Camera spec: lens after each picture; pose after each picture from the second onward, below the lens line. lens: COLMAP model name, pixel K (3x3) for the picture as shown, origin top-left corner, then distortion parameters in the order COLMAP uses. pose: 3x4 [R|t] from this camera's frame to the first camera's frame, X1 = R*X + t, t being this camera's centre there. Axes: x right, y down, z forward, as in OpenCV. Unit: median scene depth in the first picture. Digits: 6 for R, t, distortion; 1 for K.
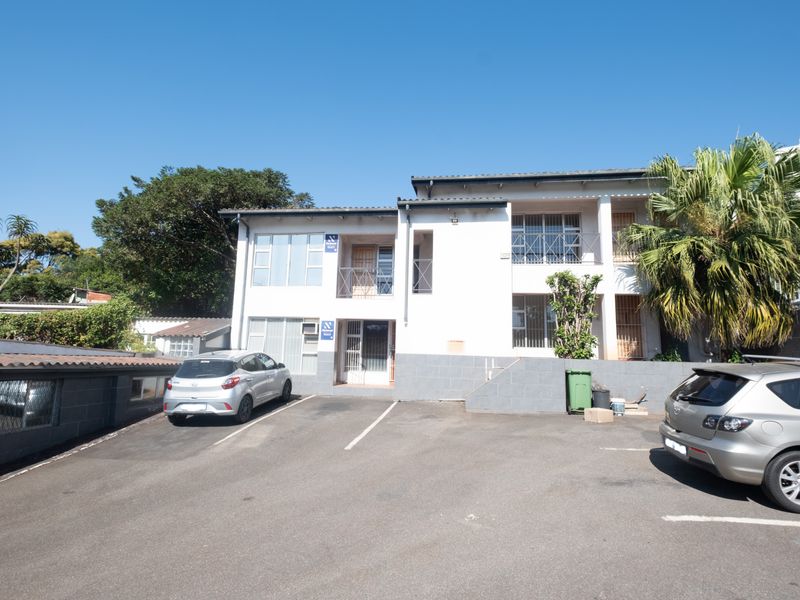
lens RADIAL K [[425.3, 0, 400.0], [0, 425.3, 300.0], [0, 0, 1]] dist [0.002510, -0.001131]
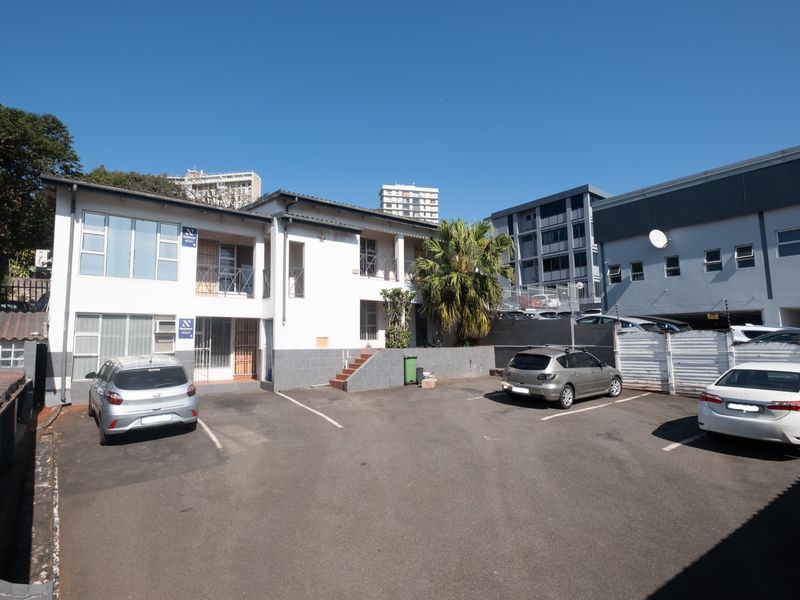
lens RADIAL K [[425.3, 0, 400.0], [0, 425.3, 300.0], [0, 0, 1]] dist [0.002510, -0.001131]
pose [[0.695535, 0.037235, 0.717527, -0.561397], [-0.066941, 0.997671, 0.013117, -0.040325], [-0.715367, -0.057155, 0.696407, -0.009729]]
